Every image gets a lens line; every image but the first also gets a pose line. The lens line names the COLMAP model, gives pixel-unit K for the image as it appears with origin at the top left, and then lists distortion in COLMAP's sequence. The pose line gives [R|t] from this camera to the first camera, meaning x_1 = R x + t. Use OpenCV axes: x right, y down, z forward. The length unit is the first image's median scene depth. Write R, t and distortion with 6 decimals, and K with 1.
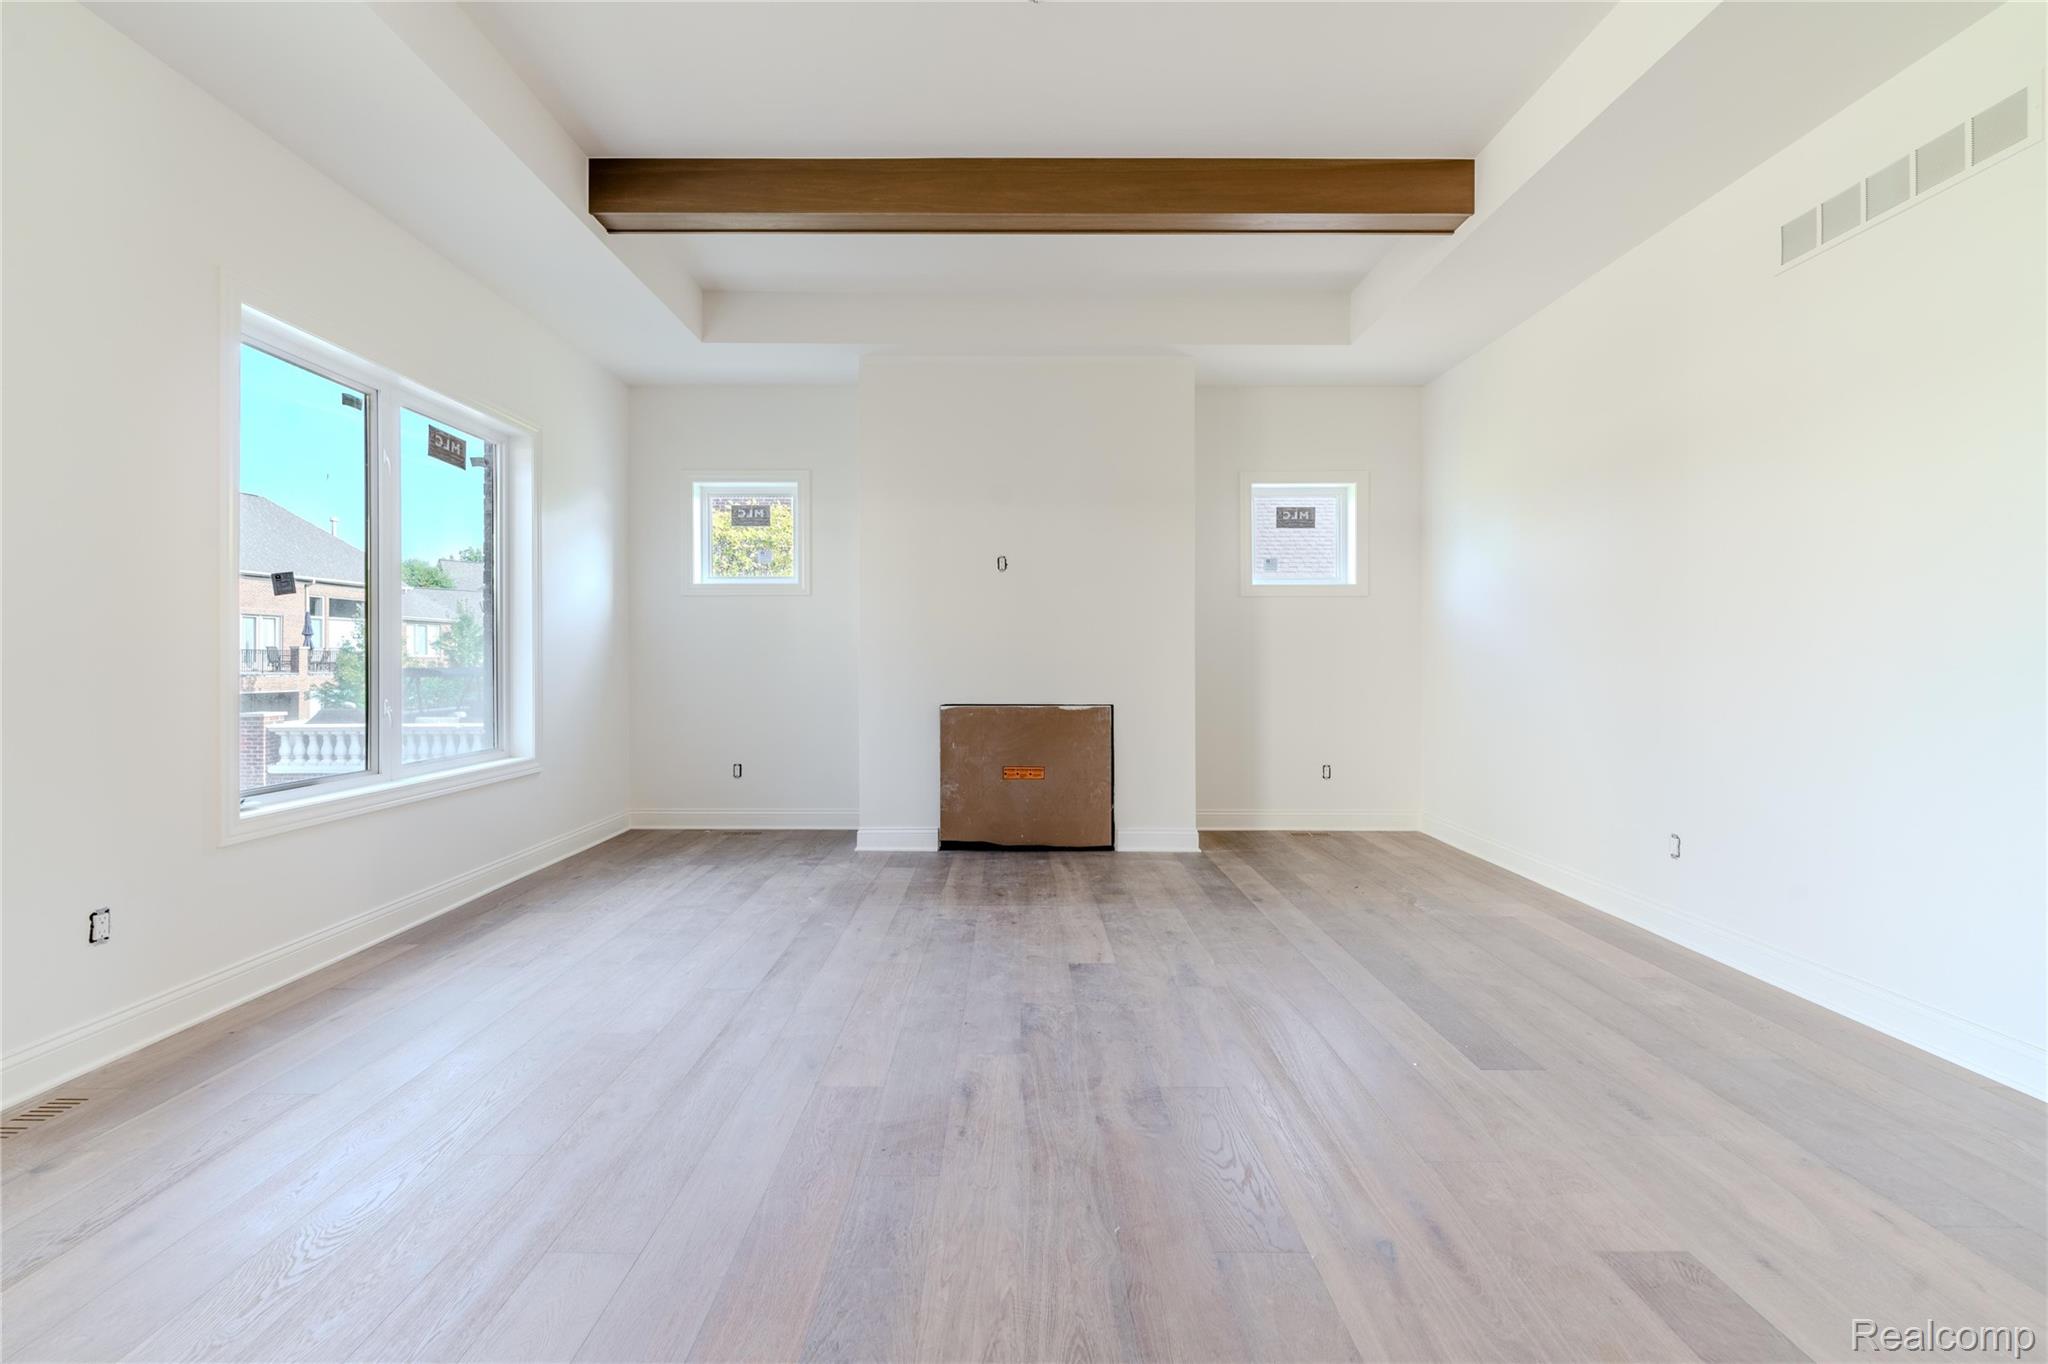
lens RADIAL K [[833.6, 0, 991.3], [0, 833.6, 651.8], [0, 0, 1]] dist [-0.002974, 0.000304]
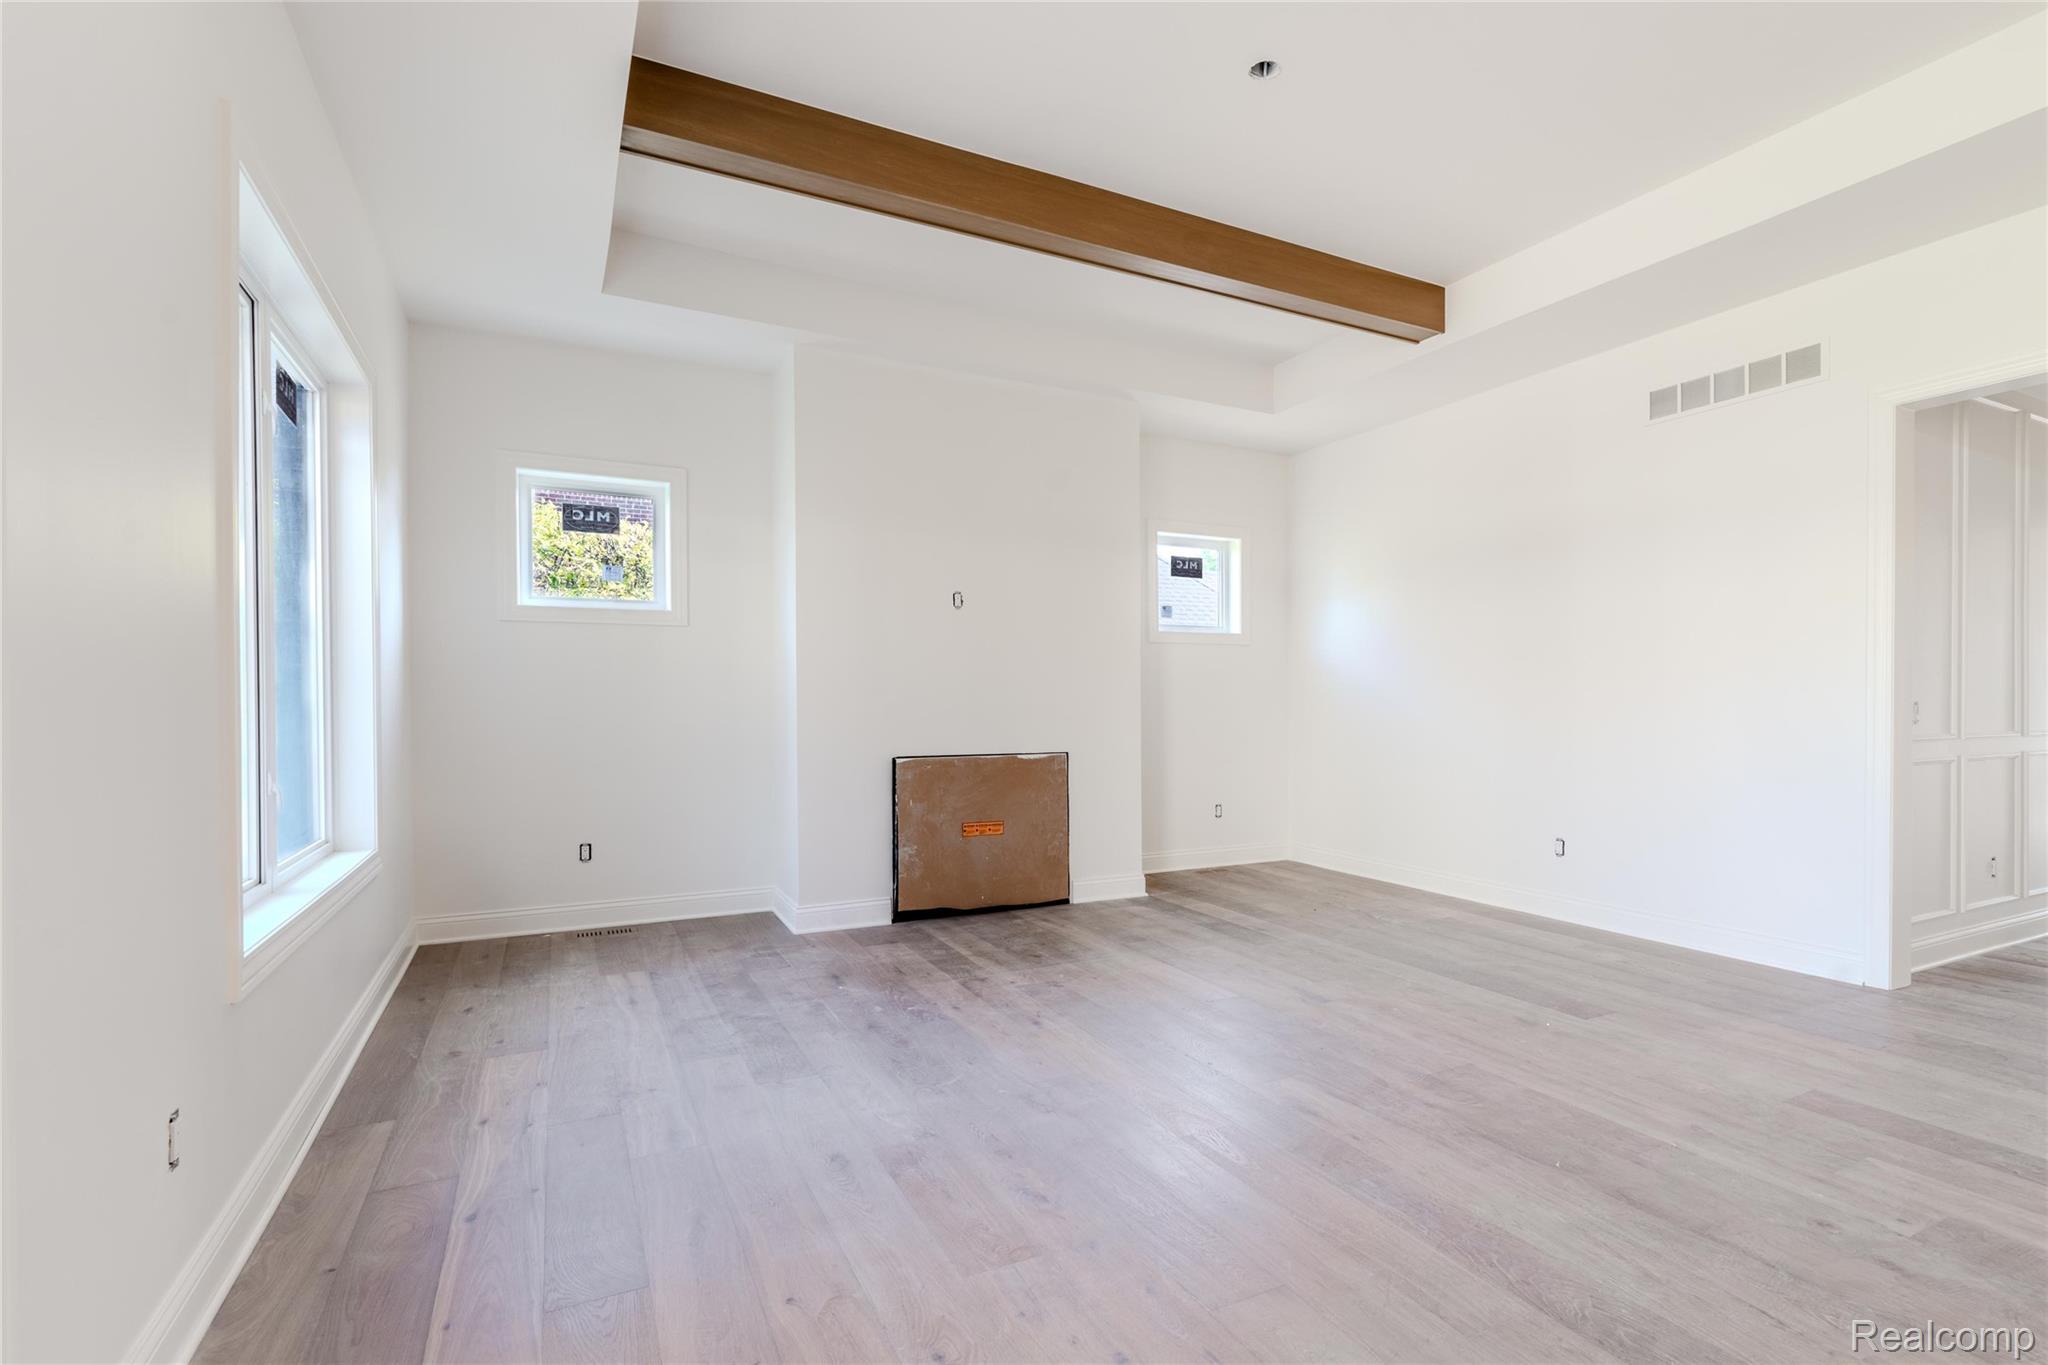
lens RADIAL K [[970.2, 0, 1028.8], [0, 970.2, 693.3], [0, 0, 1]] dist [0.000213, -0.001094]
pose [[0.885095, 0.001881, 0.465407, -0.415776], [-0.001377, 0.999998, -0.001422, -0.002661], [-0.465409, 0.000618, 0.885096, 0.028221]]
